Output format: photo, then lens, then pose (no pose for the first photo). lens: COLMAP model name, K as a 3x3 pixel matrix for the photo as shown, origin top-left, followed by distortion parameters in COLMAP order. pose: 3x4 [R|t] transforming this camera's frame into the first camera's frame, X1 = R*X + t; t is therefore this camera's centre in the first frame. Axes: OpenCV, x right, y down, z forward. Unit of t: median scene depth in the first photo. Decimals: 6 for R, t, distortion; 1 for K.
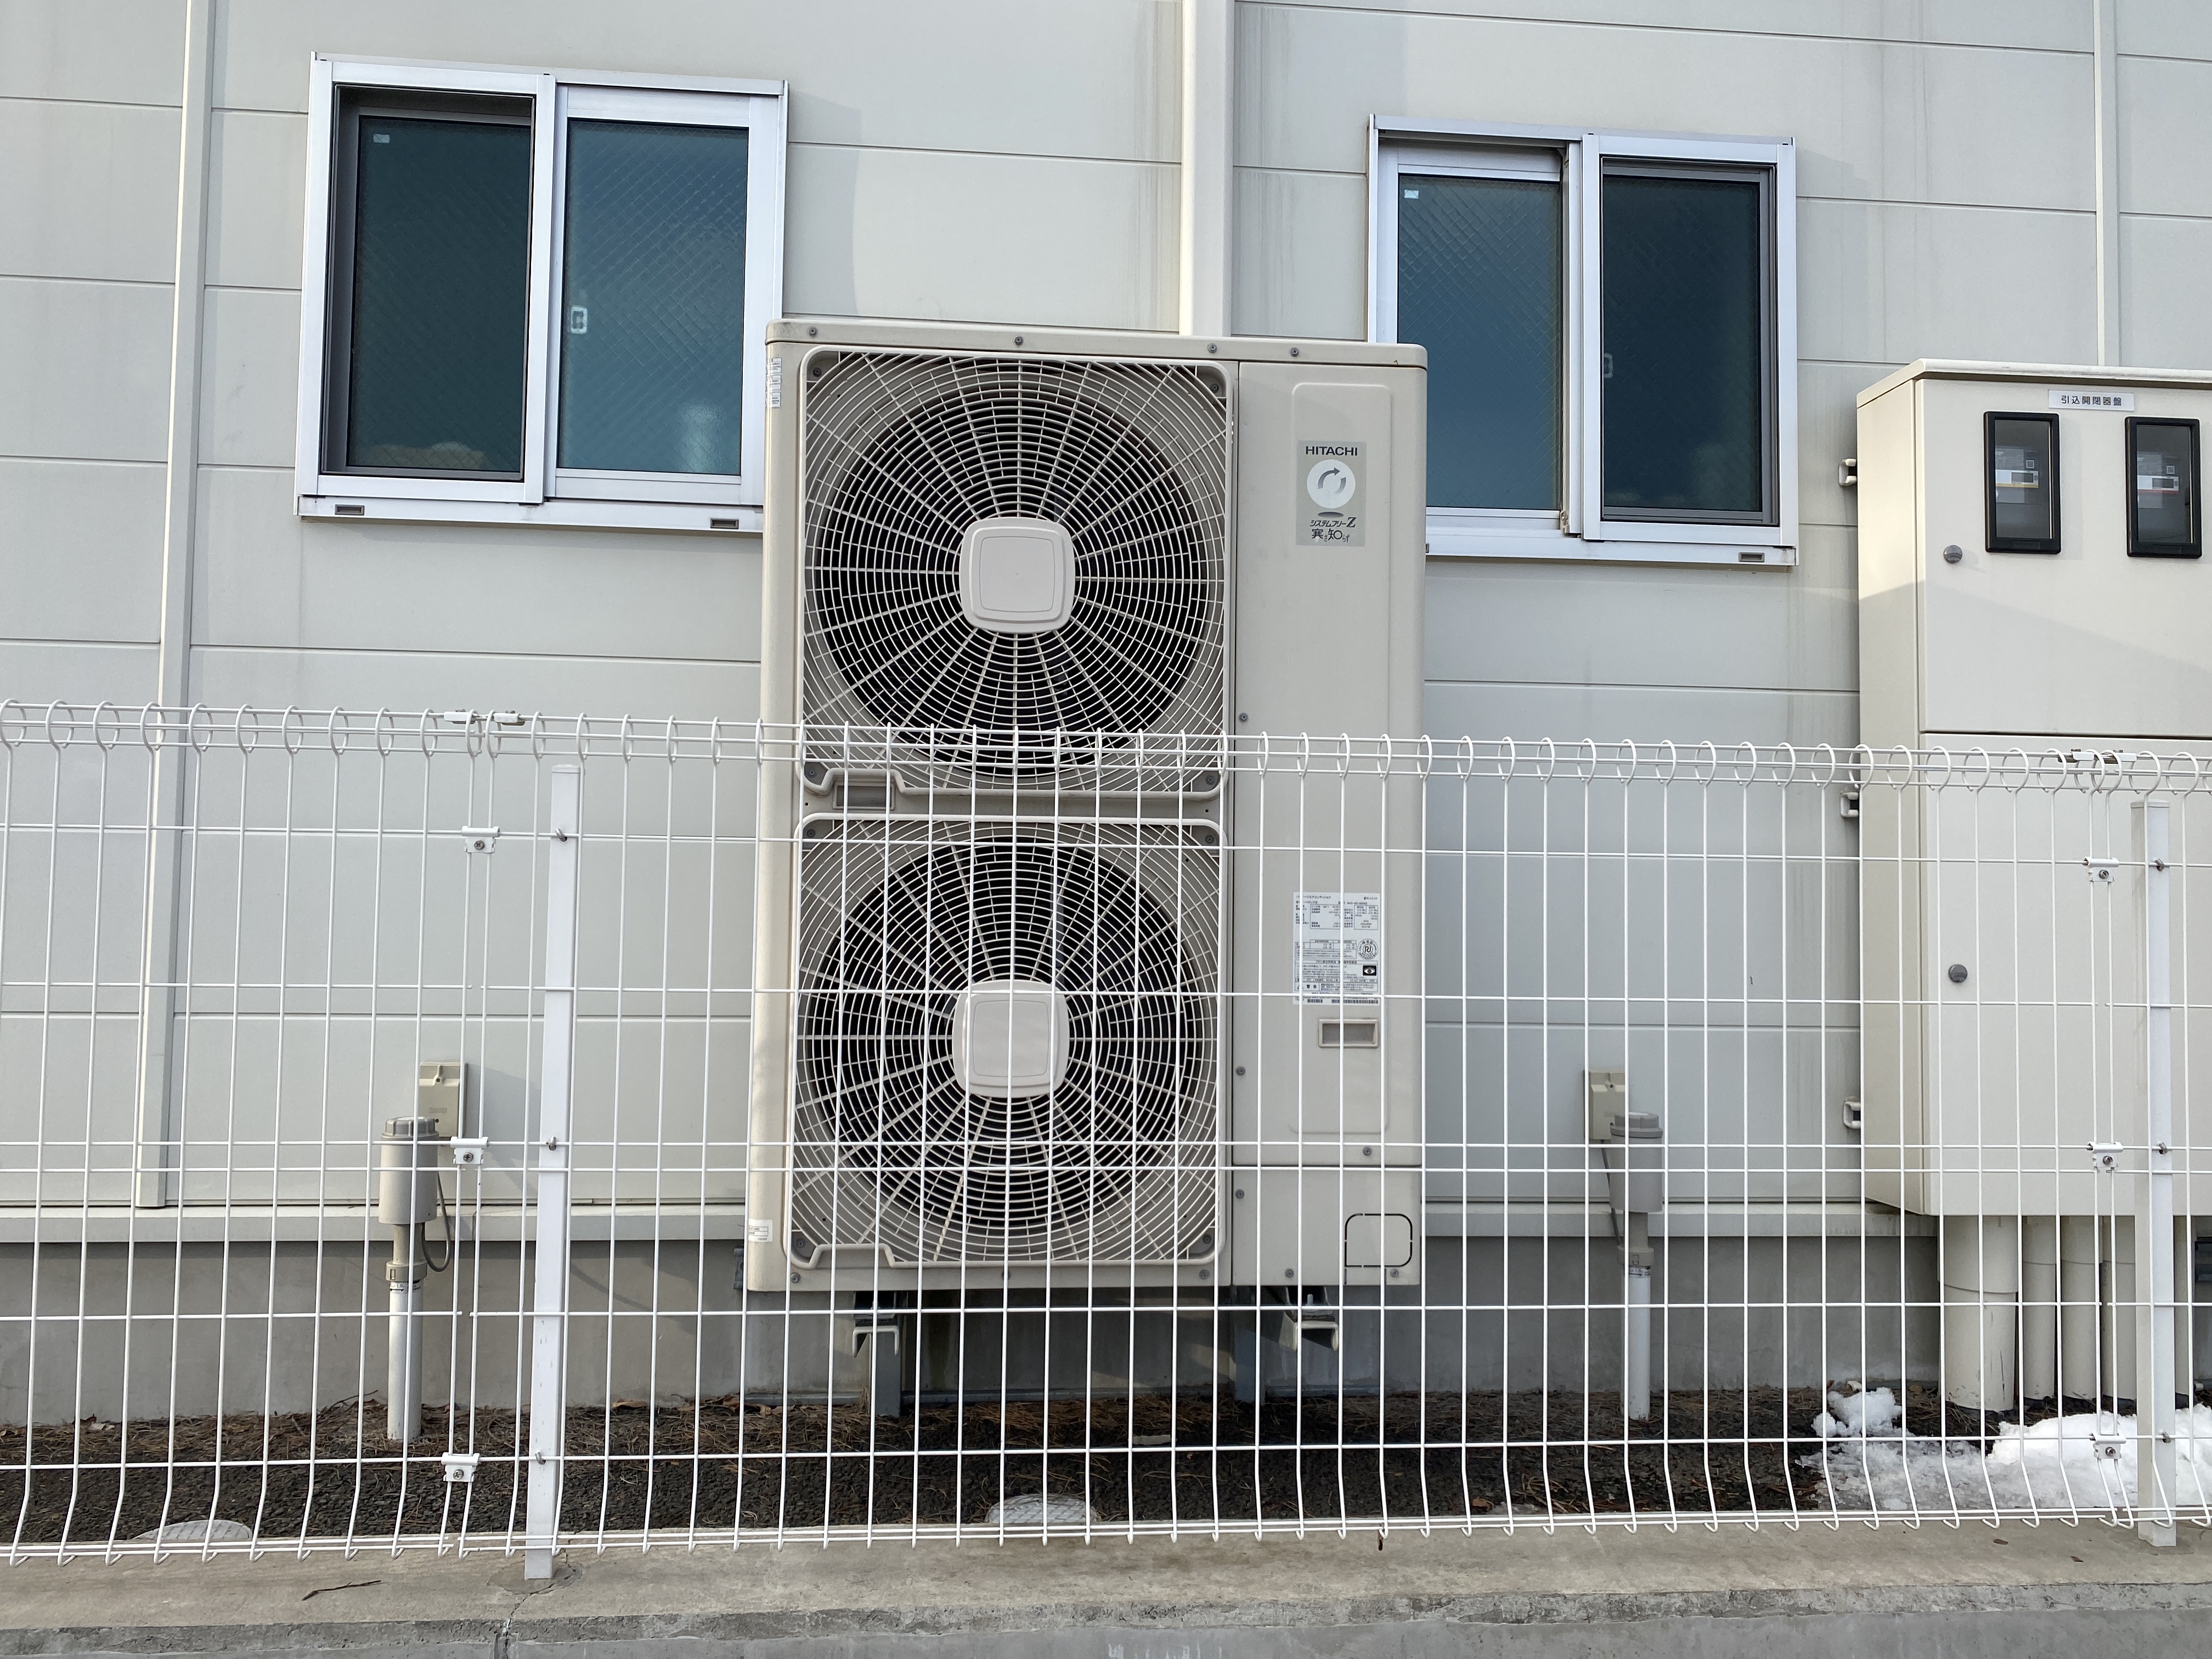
lens RADIAL K [[1665.9, 0, 1118.2], [0, 1665.9, 829.3], [0, 0, 1]] dist [0.002654, -0.003522]
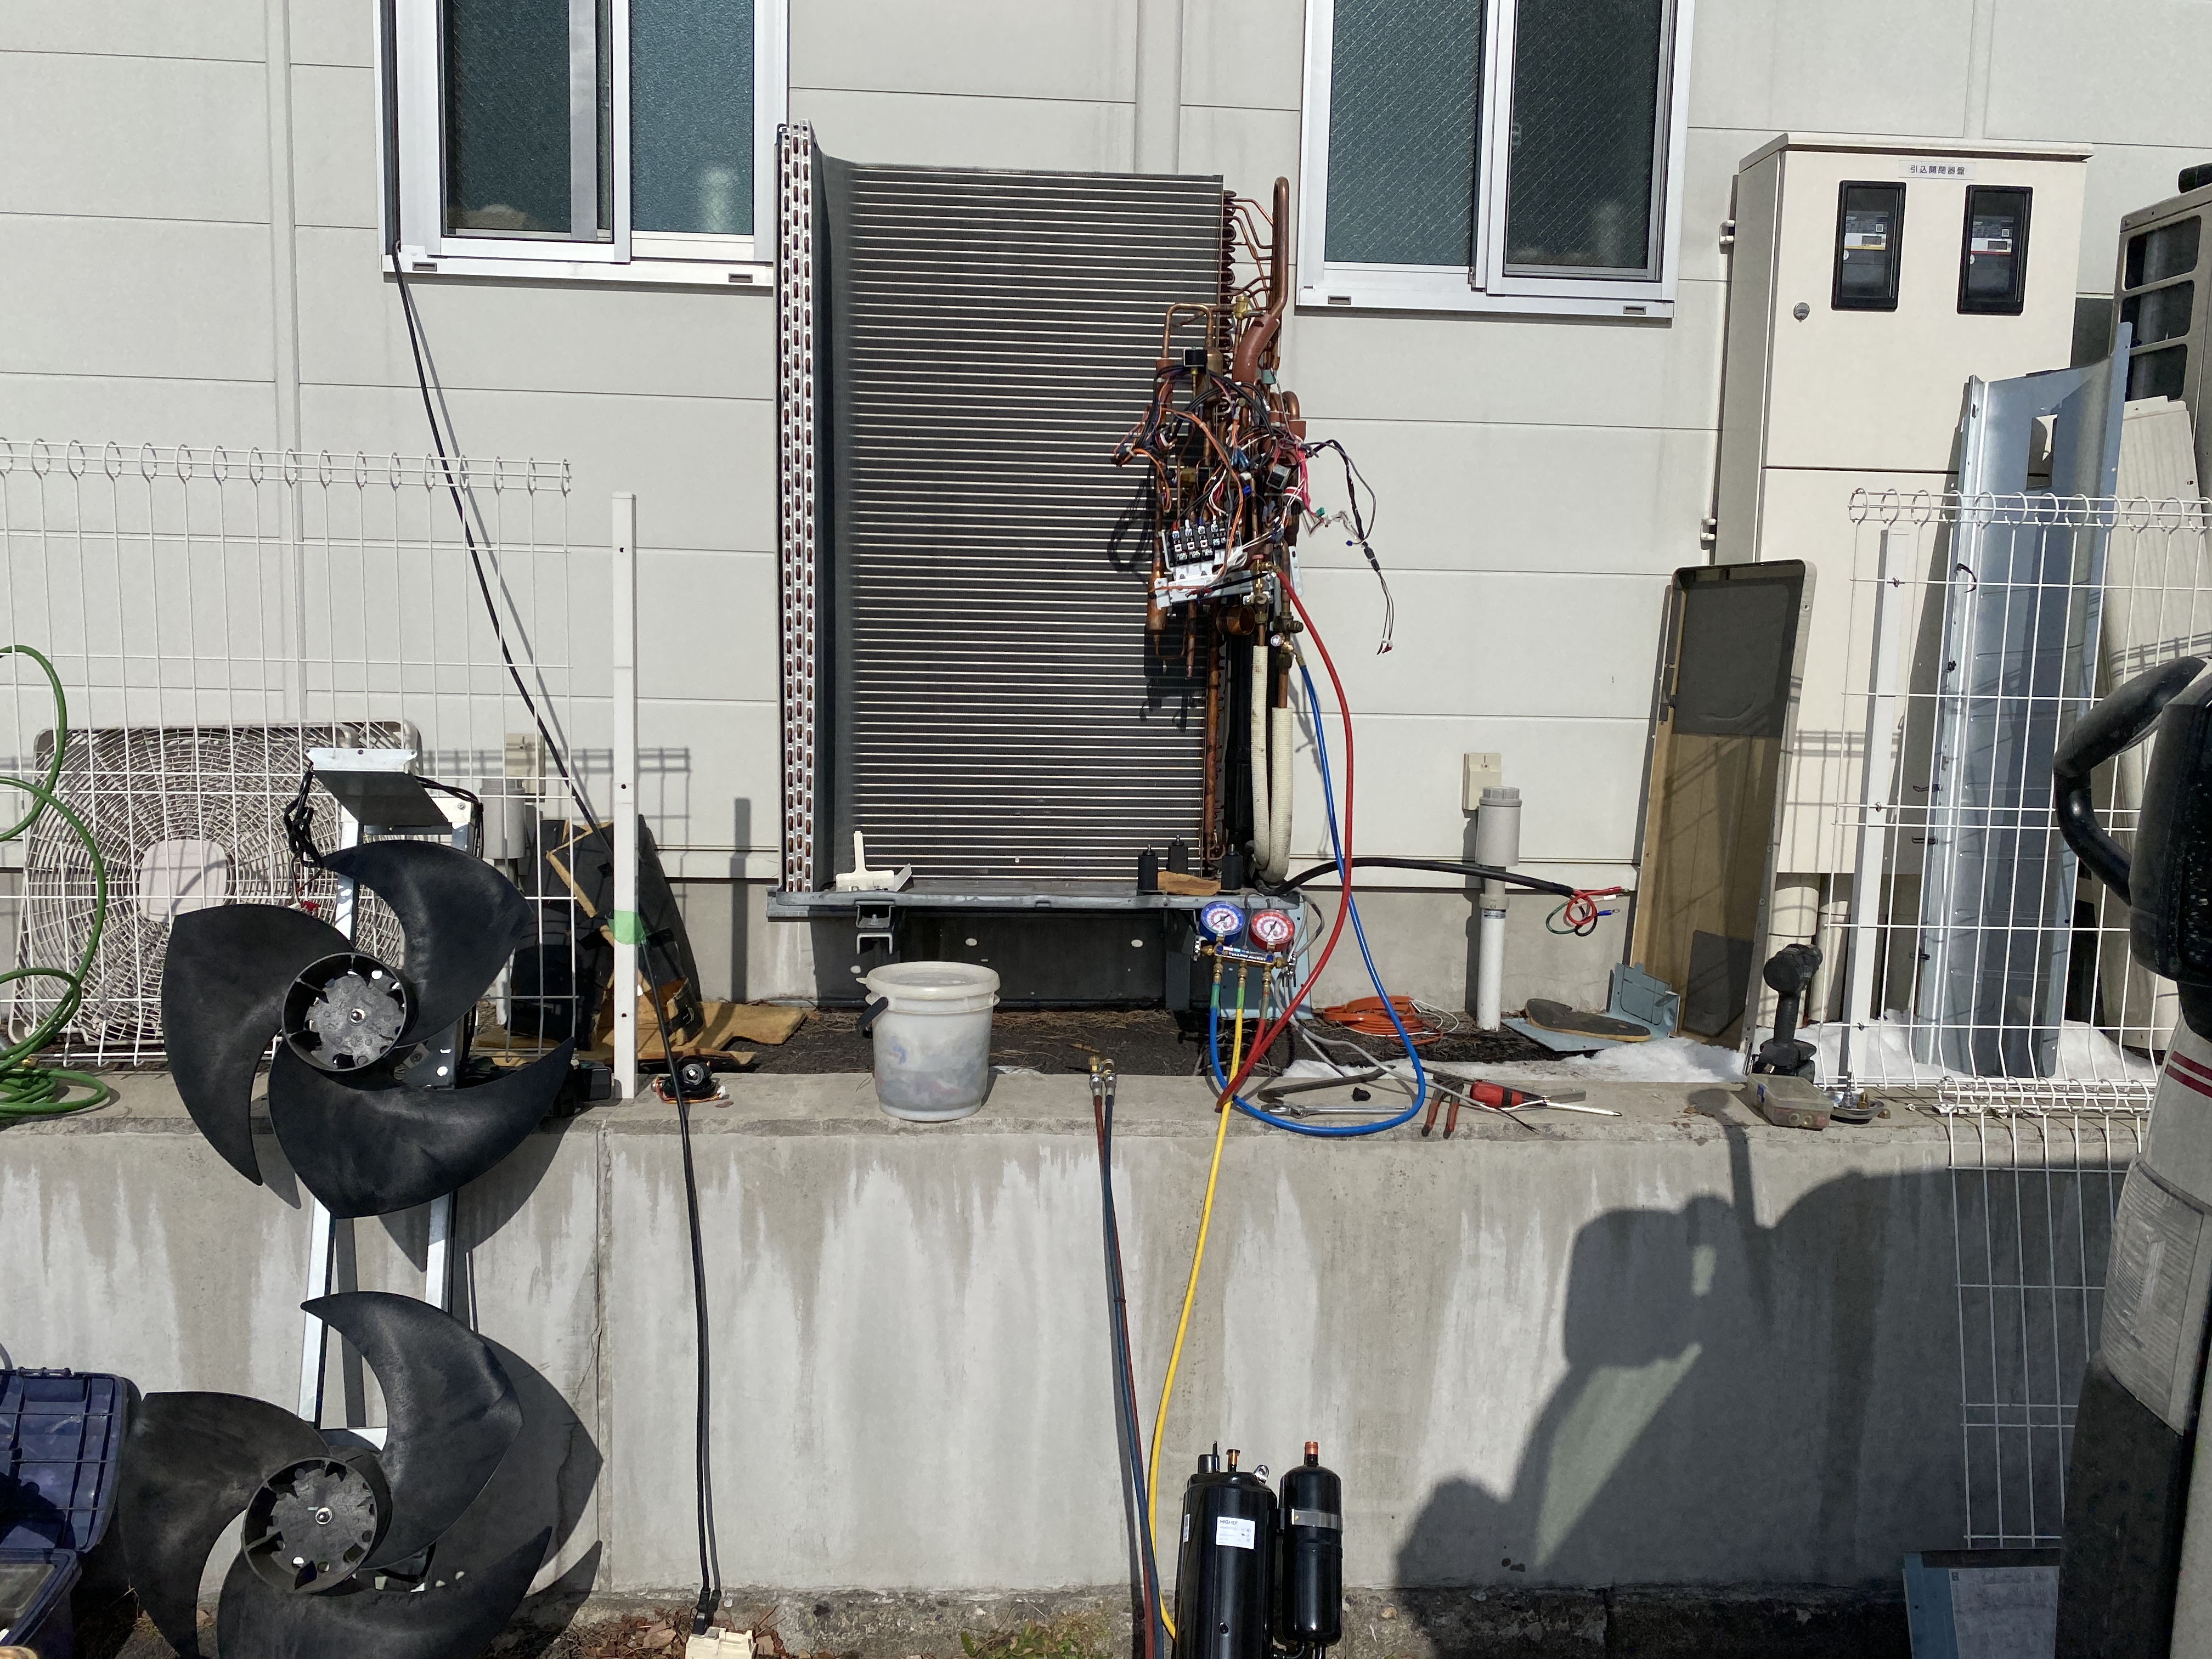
lens RADIAL K [[1665.9, 0, 1106.1], [0, 1665.9, 828.4], [0, 0, 1]] dist [0.002654, -0.003522]
pose [[0.999532, 0.012572, -0.027876, 0.056245], [-0.007835, 0.986438, 0.163949, 0.002961], [0.029559, -0.163654, 0.986075, -0.207144]]
